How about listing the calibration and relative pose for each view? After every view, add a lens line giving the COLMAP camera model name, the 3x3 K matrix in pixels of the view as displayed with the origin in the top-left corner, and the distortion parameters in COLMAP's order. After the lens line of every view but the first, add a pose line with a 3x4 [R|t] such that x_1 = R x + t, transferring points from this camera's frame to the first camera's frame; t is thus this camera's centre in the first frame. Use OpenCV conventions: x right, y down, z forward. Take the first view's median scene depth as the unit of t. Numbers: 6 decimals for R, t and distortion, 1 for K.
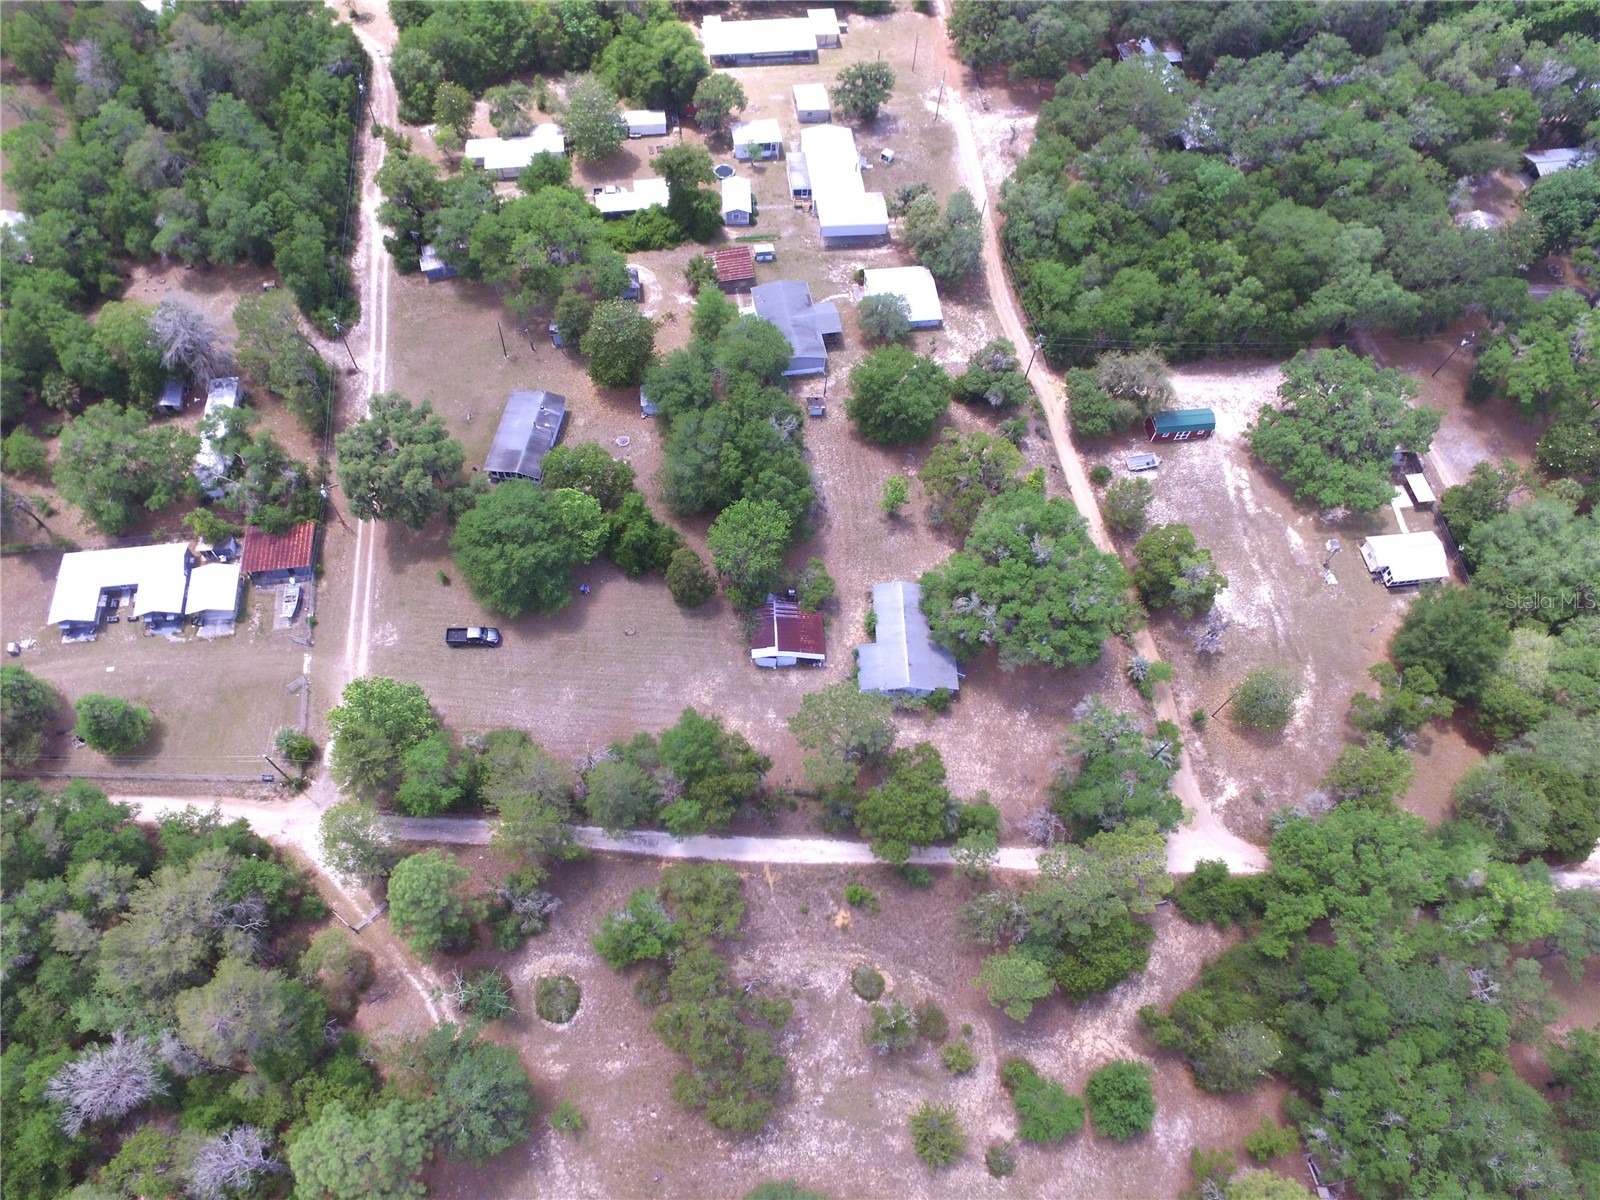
lens RADIAL K [[1070.6, 0, 761.3], [0, 1070.6, 576.2], [0, 0, 1]] dist [-0.090131, 0.015920]
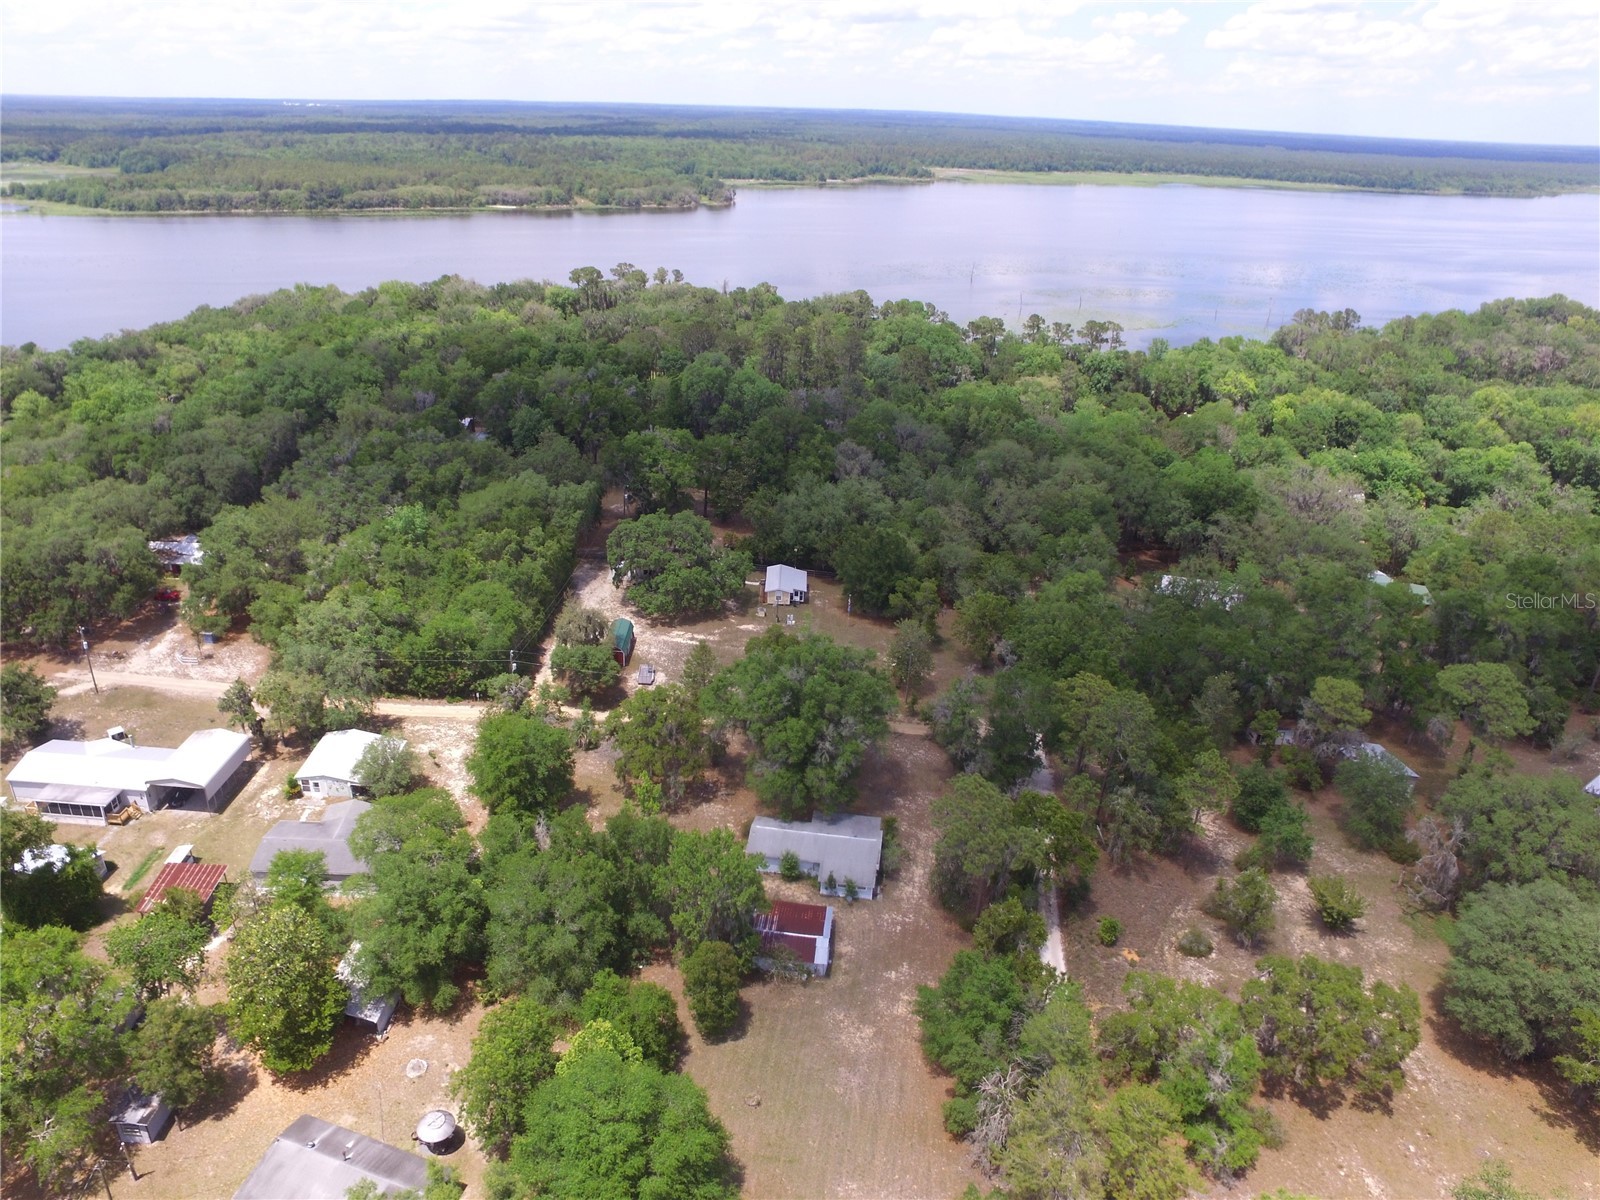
lens RADIAL K [[1076.8, 0, 763.2], [0, 1076.8, 574.4], [0, 0, 1]] dist [-0.120562, 0.085352]
pose [[0.164629, -0.425961, 0.889637, -0.557828], [0.844511, 0.526866, 0.095986, -0.178873], [-0.509606, 0.735506, 0.446466, 0.443168]]
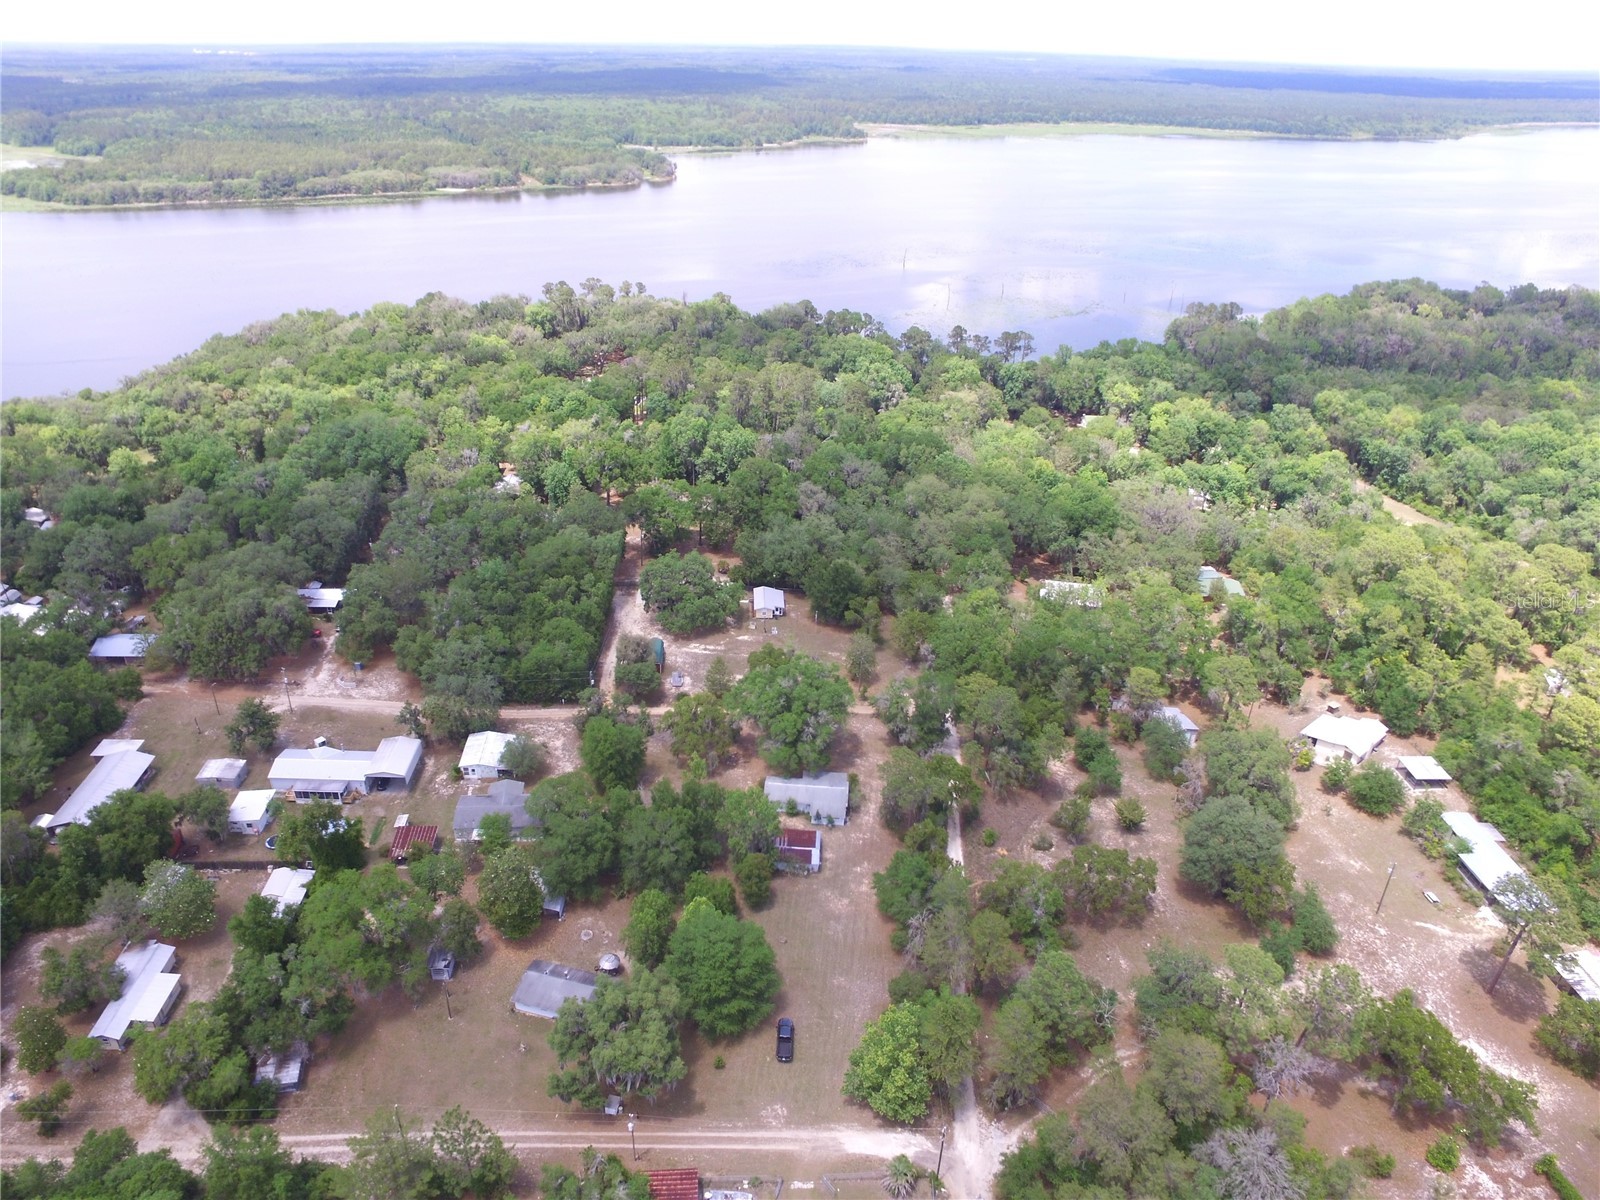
lens RADIAL K [[1076.8, 0, 764.8], [0, 1076.8, 577.5], [0, 0, 1]] dist [-0.120562, 0.085352]
pose [[0.102252, -0.480825, 0.870834, -0.938939], [0.857282, 0.486652, 0.168041, -0.353657], [-0.504591, 0.729368, 0.461964, 0.163203]]
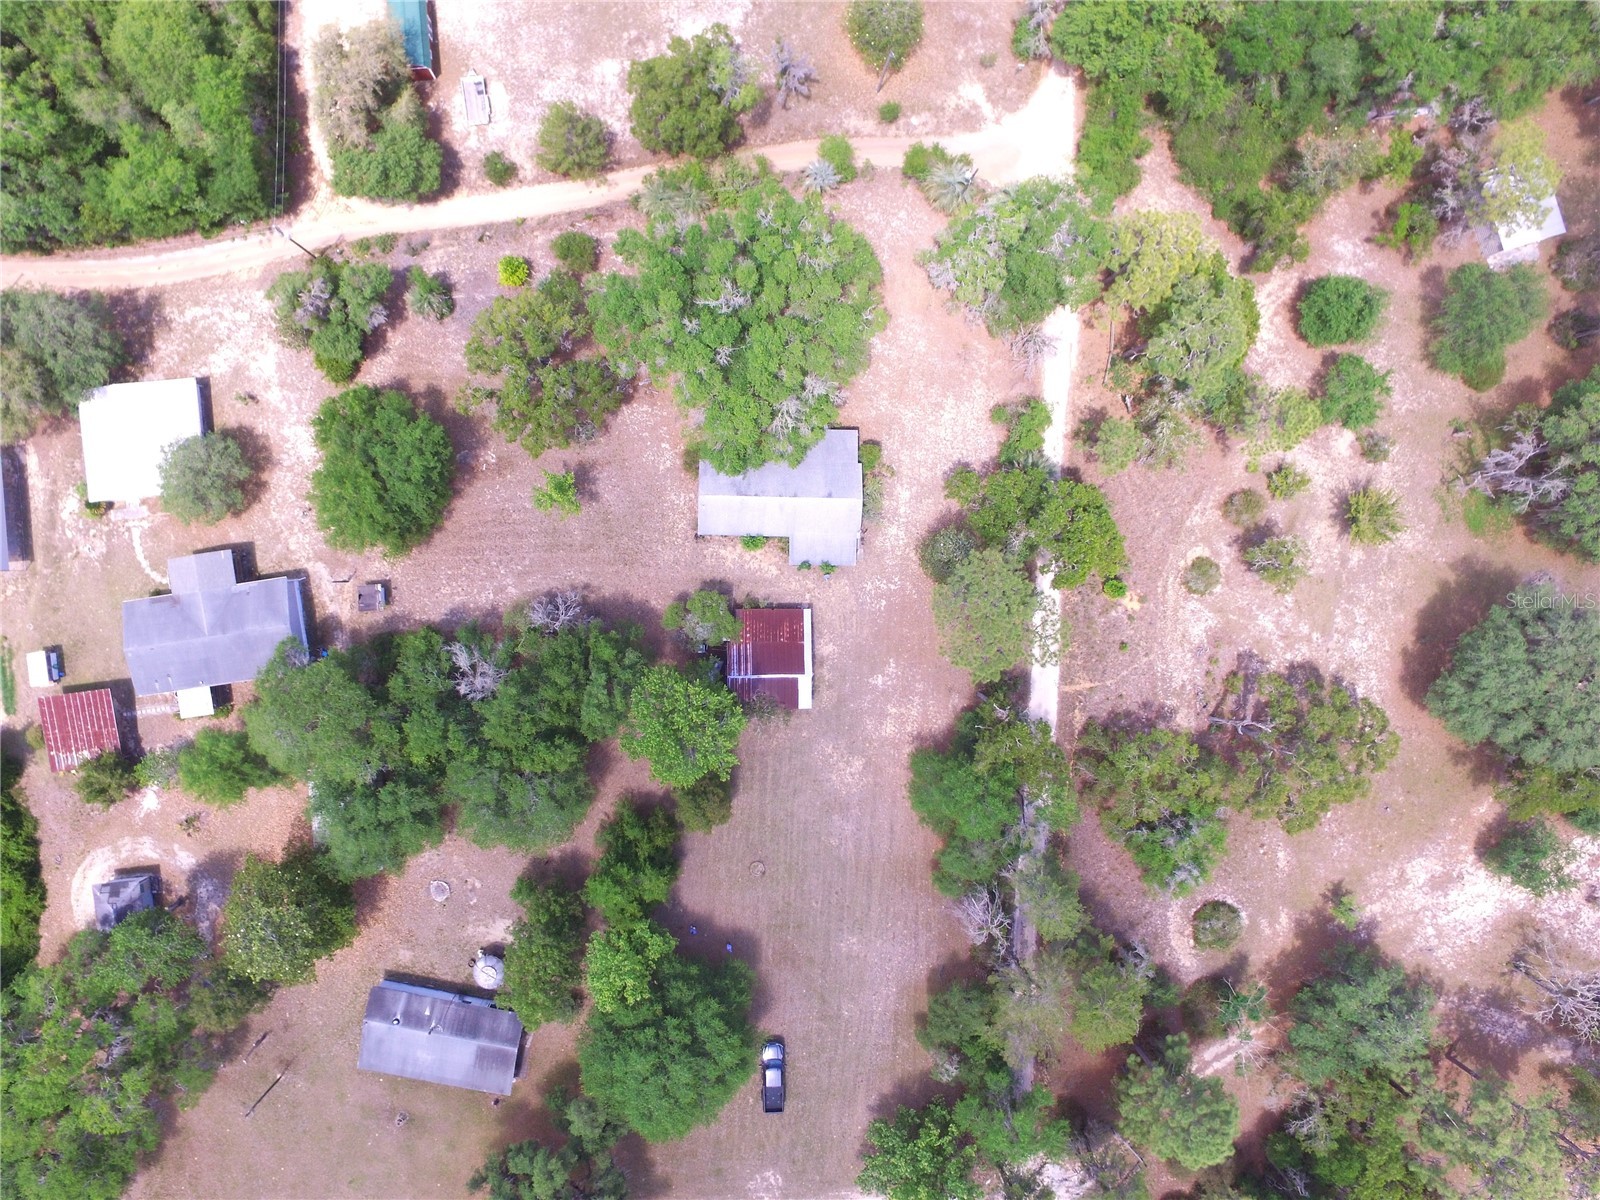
lens RADIAL K [[1076.8, 0, 766.1], [0, 1076.8, 576.3], [0, 0, 1]] dist [-0.120562, 0.085352]
pose [[0.027845, -0.998918, -0.037254, 0.103763], [0.849964, 0.004045, 0.526825, -0.324395], [-0.526104, -0.046334, 0.849157, 0.372205]]
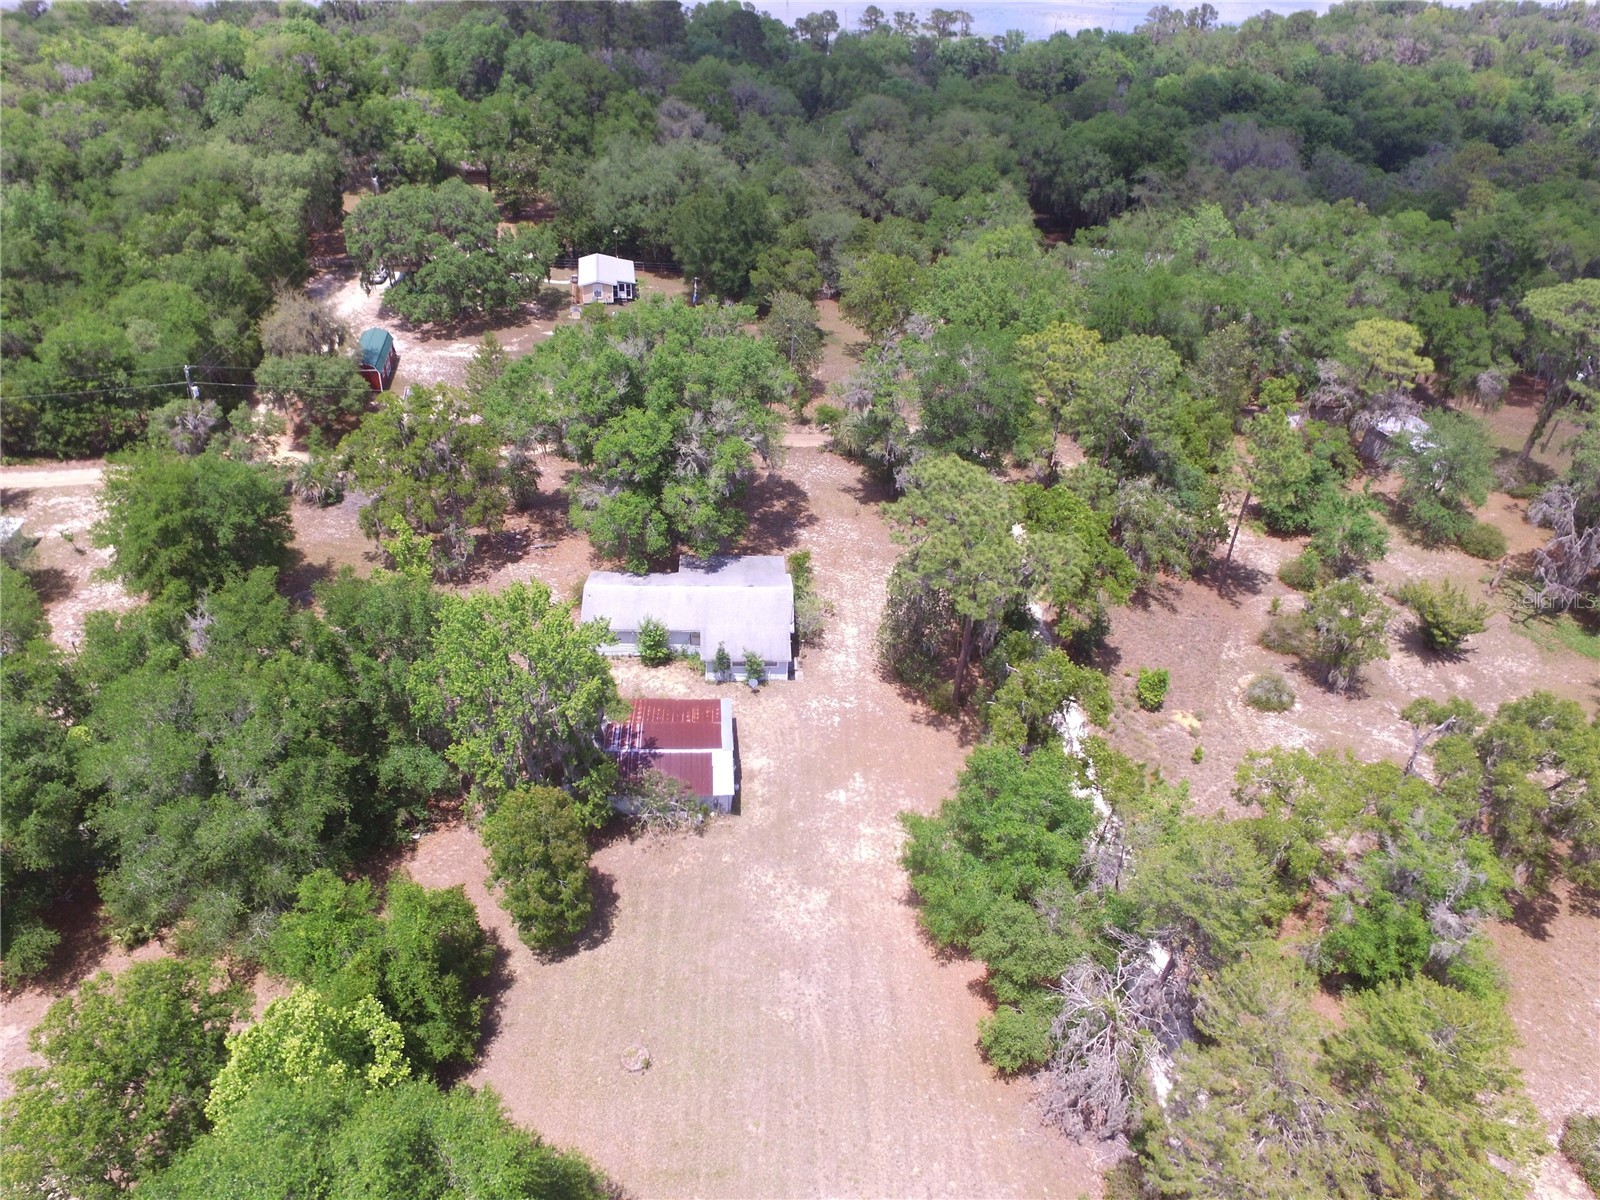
lens RADIAL K [[1076.8, 0, 762.4], [0, 1076.8, 573.7], [0, 0, 1]] dist [-0.120562, 0.085352]
pose [[-0.011544, -0.595102, 0.803568, -0.308245], [0.852847, 0.413686, 0.318617, -0.095196], [-0.522034, 0.688998, 0.502755, 0.661132]]
